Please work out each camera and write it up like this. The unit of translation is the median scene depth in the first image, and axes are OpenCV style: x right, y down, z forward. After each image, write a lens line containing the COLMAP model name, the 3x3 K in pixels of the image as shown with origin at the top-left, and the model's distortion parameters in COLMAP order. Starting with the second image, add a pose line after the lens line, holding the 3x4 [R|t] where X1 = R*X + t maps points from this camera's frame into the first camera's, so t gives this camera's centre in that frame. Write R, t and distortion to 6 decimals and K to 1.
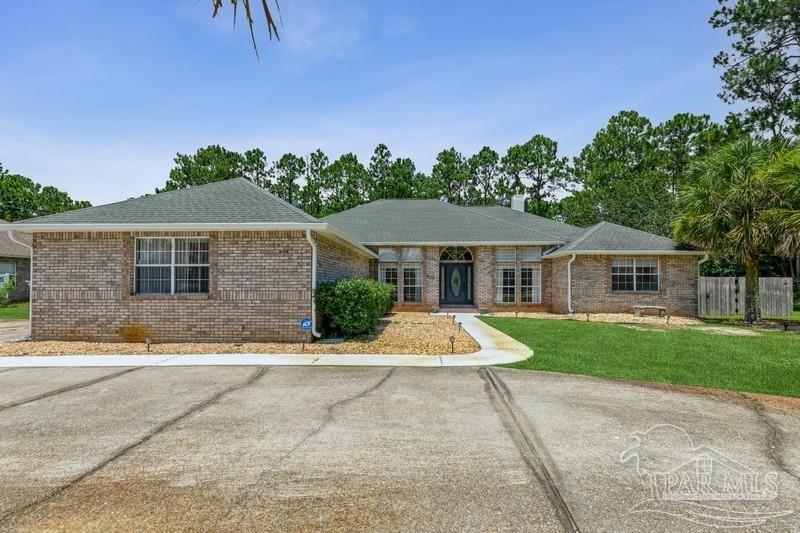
lens RADIAL K [[359.6, 0, 400.3], [0, 359.6, 262.8], [0, 0, 1]] dist [0.006851, -0.000730]
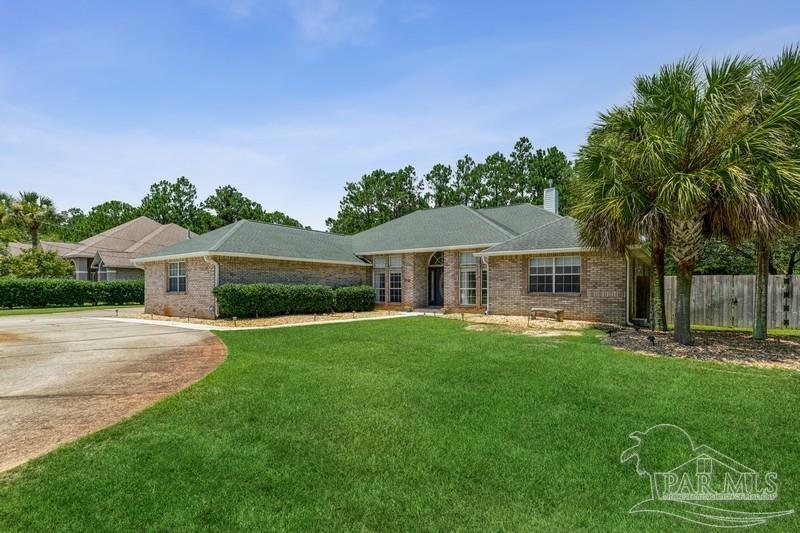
lens RADIAL K [[379.2, 0, 391.9], [0, 379.2, 265.4], [0, 0, 1]] dist [-0.002480, 0.000191]
pose [[0.836688, -0.035159, -0.546550, 0.696824], [0.034131, 0.999345, -0.012037, 0.004533], [0.546615, -0.008583, 0.837340, -0.030964]]
